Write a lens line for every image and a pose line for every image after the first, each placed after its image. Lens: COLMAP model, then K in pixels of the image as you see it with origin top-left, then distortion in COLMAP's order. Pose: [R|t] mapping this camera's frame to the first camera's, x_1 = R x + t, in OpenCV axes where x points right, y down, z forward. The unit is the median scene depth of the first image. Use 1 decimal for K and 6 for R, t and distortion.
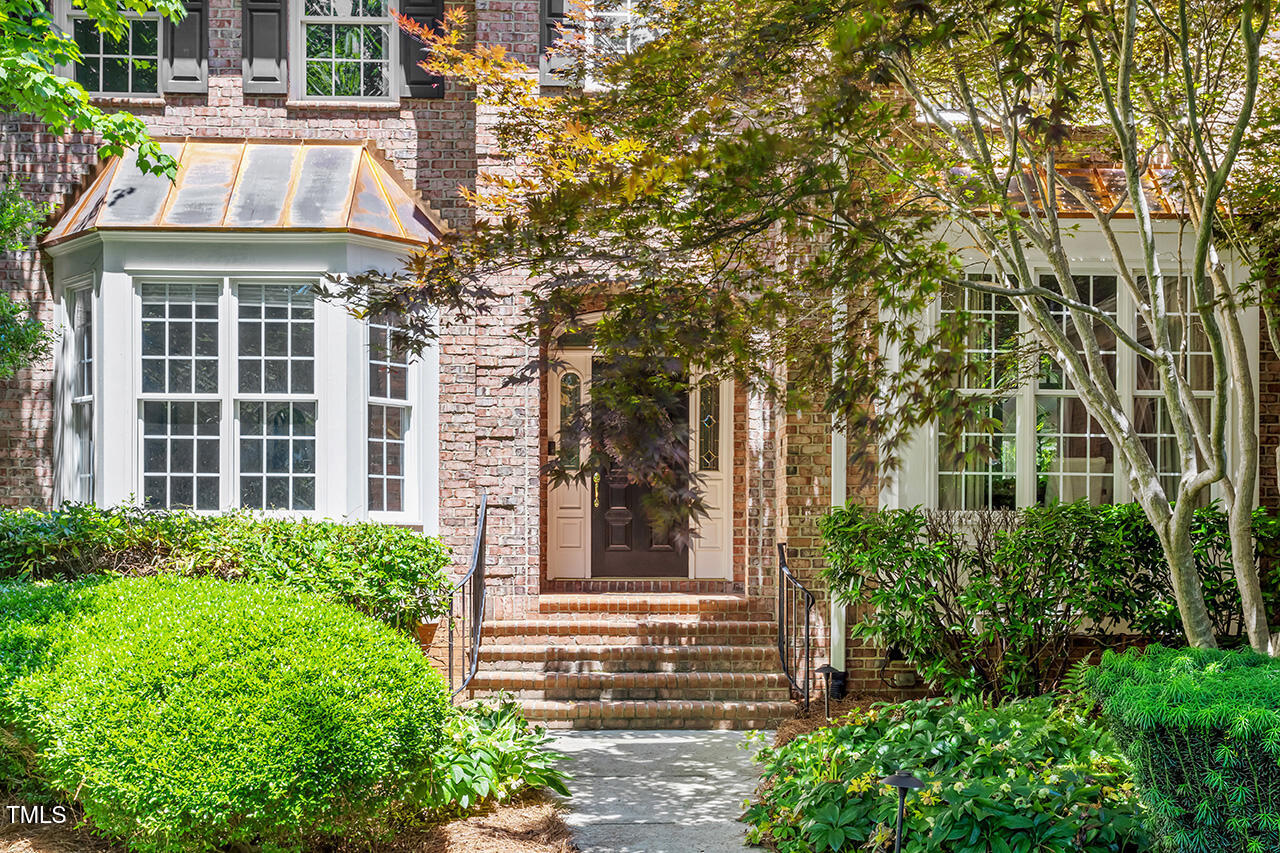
lens RADIAL K [[1343.7, 0, 637.2], [0, 1343.7, 548.4], [0, 0, 1]] dist [0.007150, 0.000000]
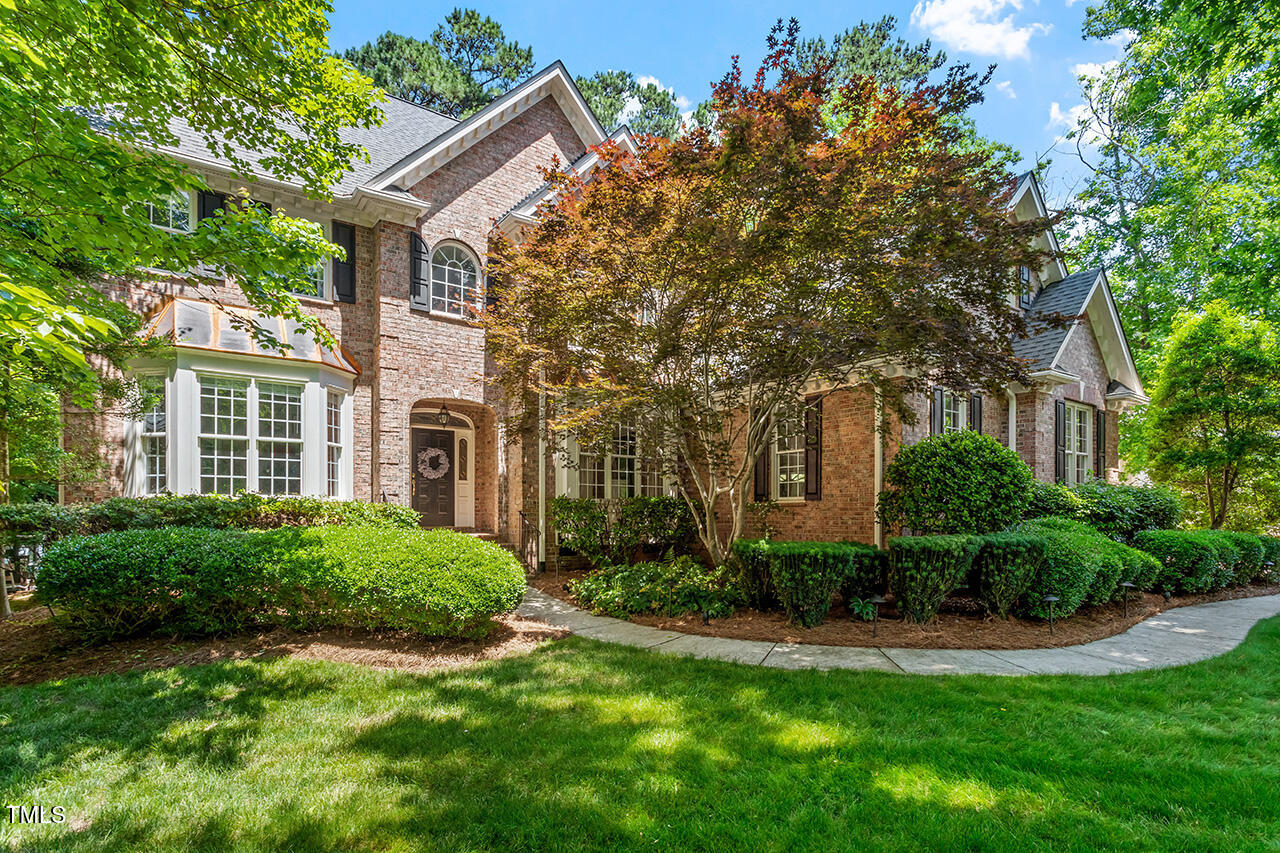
lens RADIAL K [[638.0, 0, 653.1], [0, 638.0, 514.1], [0, 0, 1]] dist [0.000154, -0.000980]
pose [[0.833296, -0.004428, 0.552810, -0.332501], [0.005528, 0.999985, -0.000322, 0.003434], [-0.552800, 0.003324, 0.833307, -0.116705]]
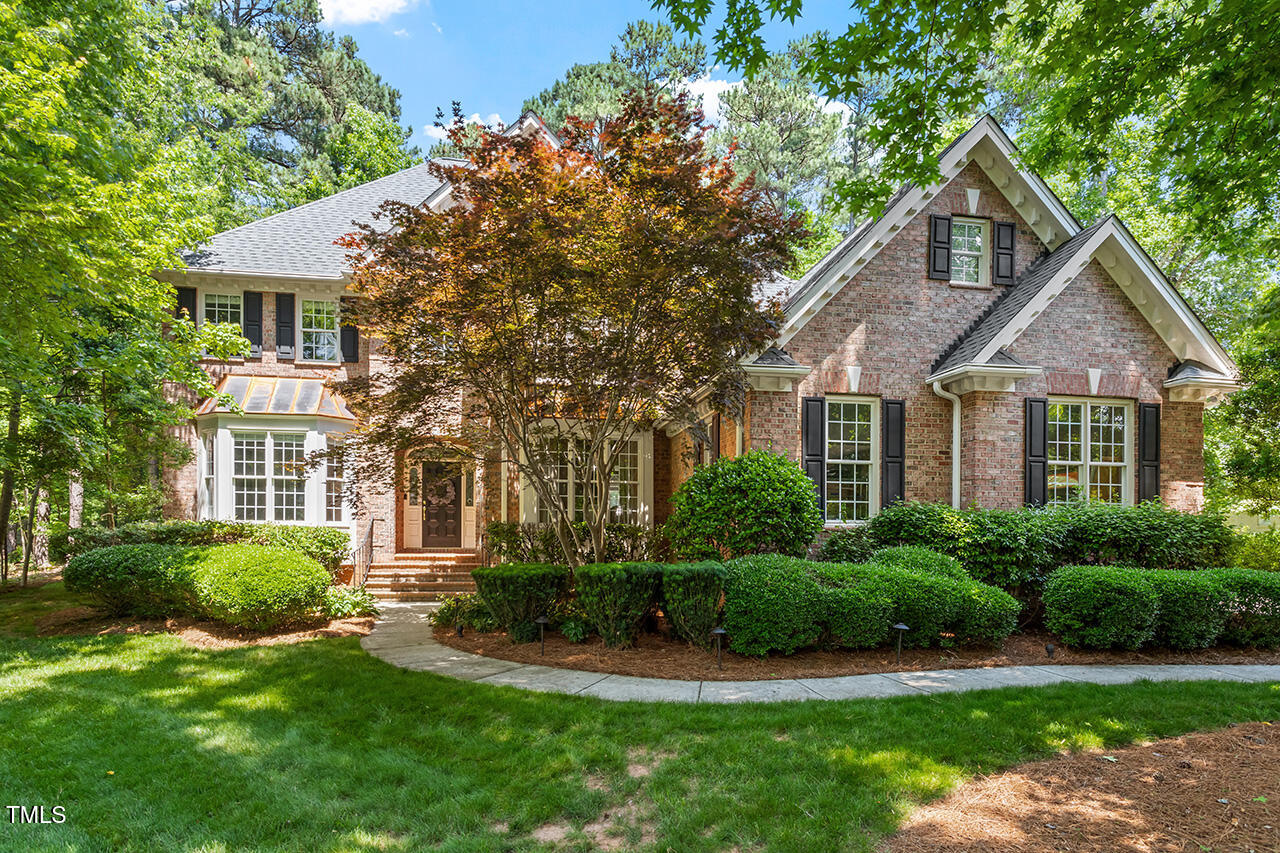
lens RADIAL K [[716.2, 0, 628.6], [0, 716.2, 542.8], [0, 0, 1]] dist [-0.002226, 0.001598]
pose [[0.989666, 0.003351, 0.143355, 0.186456], [-0.004333, 0.999969, 0.006541, 0.002473], [-0.143329, -0.007095, 0.989650, -0.474205]]
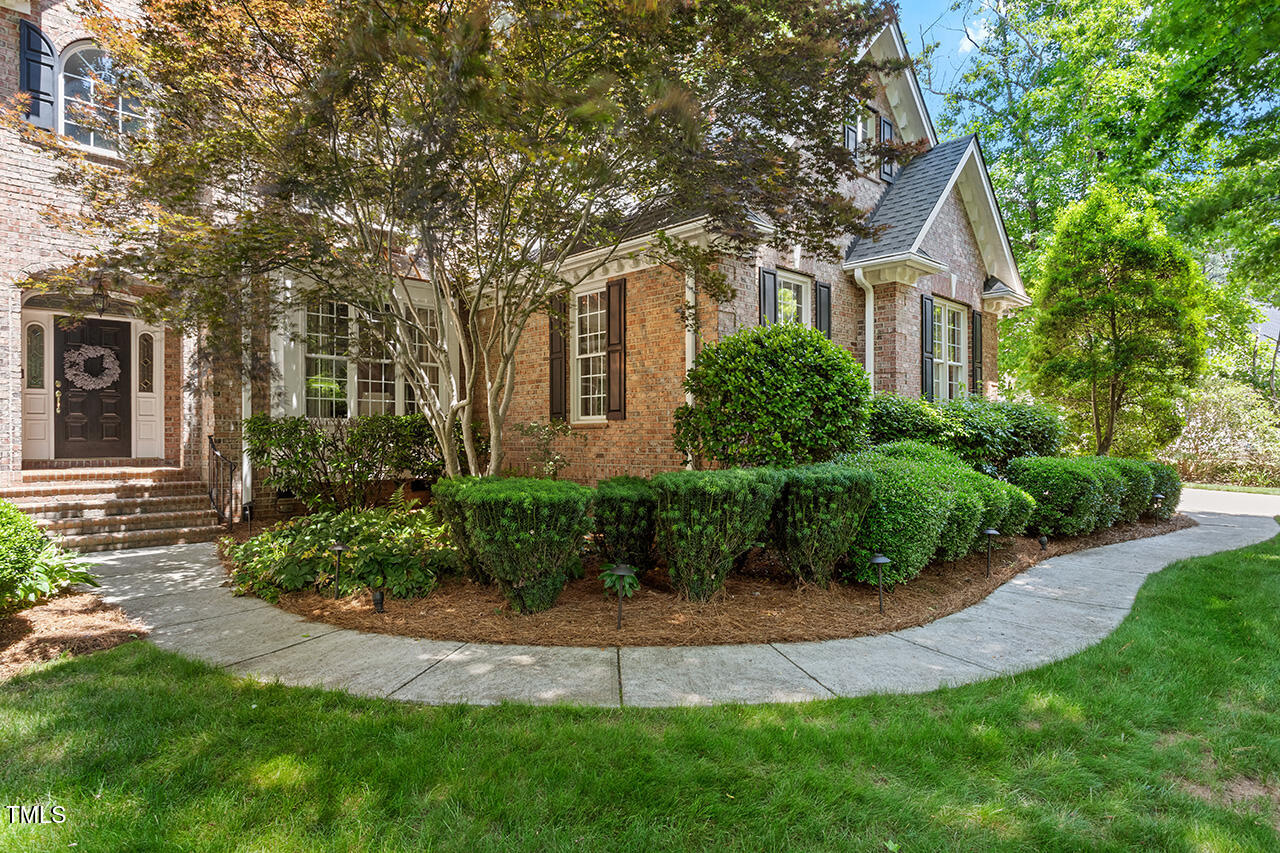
lens RADIAL K [[716.2, 0, 639.7], [0, 716.2, 438.3], [0, 0, 1]] dist [-0.002226, 0.001598]
pose [[0.746272, -0.006429, 0.665611, -0.092848], [0.008939, 0.999960, -0.000364, 0.005191], [-0.665582, 0.006221, 0.746299, -0.061803]]
